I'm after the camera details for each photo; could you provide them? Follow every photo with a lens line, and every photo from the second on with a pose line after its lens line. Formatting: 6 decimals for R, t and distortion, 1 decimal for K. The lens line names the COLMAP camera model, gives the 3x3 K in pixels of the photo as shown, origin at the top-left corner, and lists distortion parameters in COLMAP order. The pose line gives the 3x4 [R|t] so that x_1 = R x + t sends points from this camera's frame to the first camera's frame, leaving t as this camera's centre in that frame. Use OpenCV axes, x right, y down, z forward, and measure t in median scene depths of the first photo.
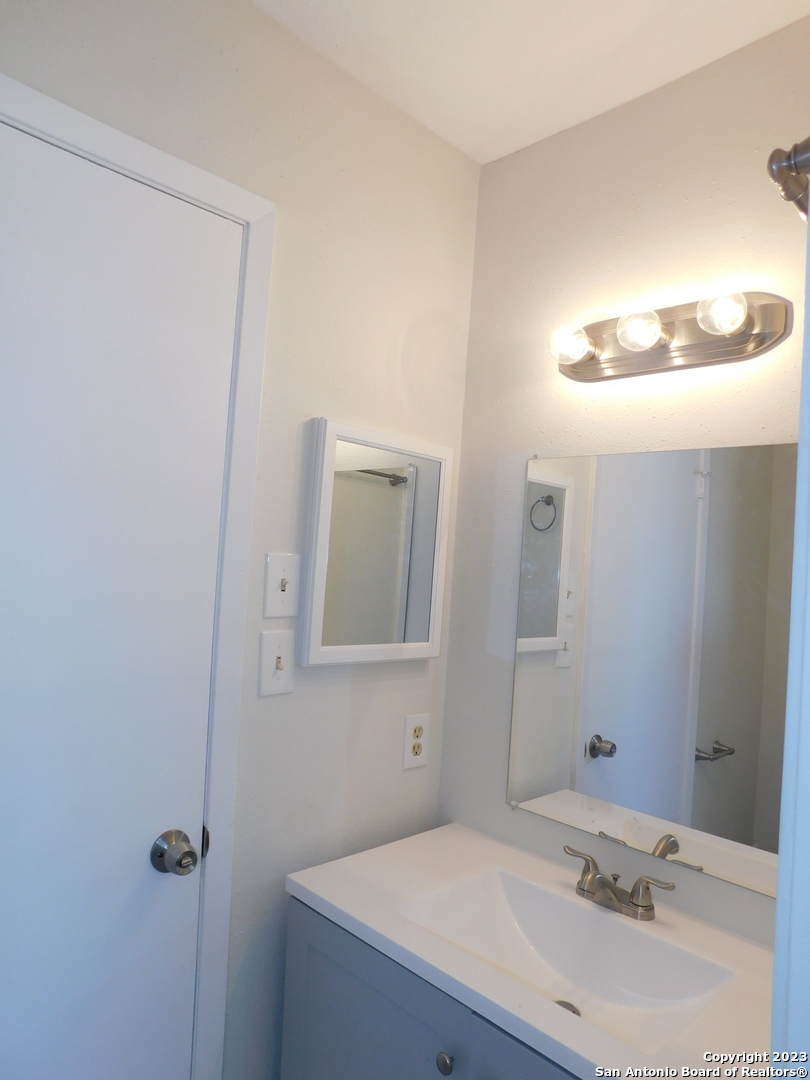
lens RADIAL K [[723.5, 0, 407.3], [0, 723.5, 542.5], [0, 0, 1]] dist [-0.051008, 0.055733]
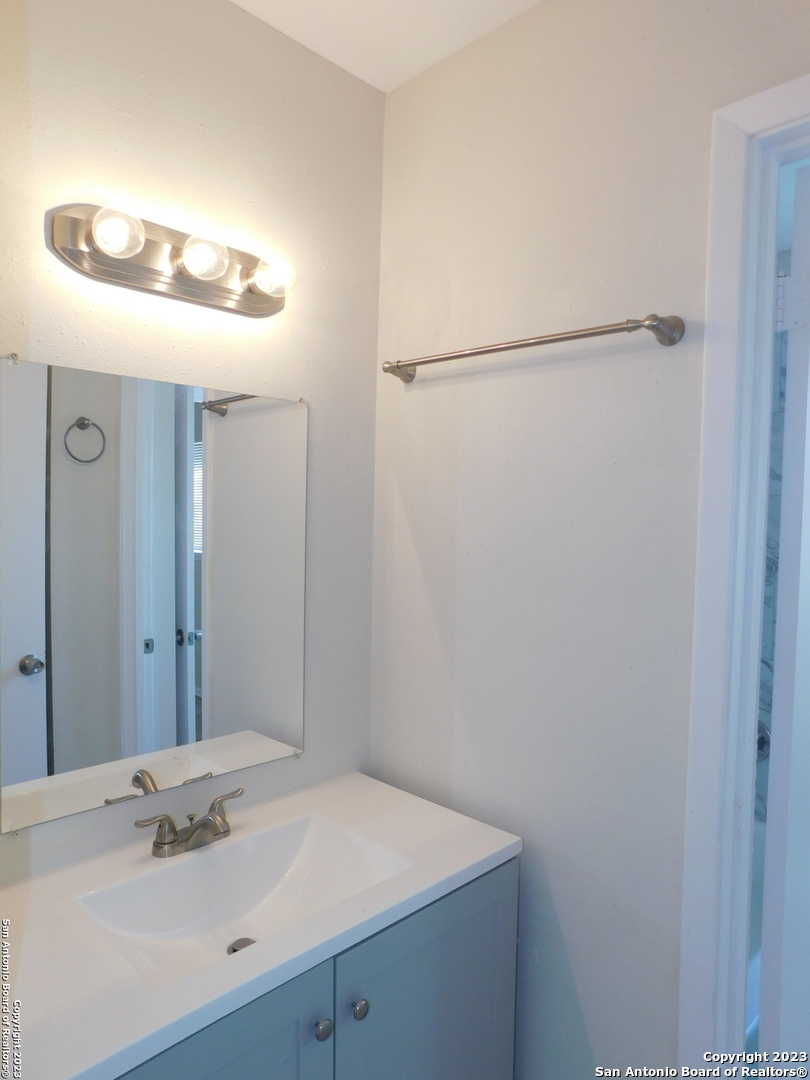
lens RADIAL K [[723.5, 0, 407.3], [0, 723.5, 542.5], [0, 0, 1]] dist [-0.051008, 0.055733]
pose [[-0.018417, -0.100747, 0.994742, -0.617482], [-0.056574, 0.993421, 0.099565, -0.027829], [-0.998229, -0.054443, -0.023996, 0.684141]]
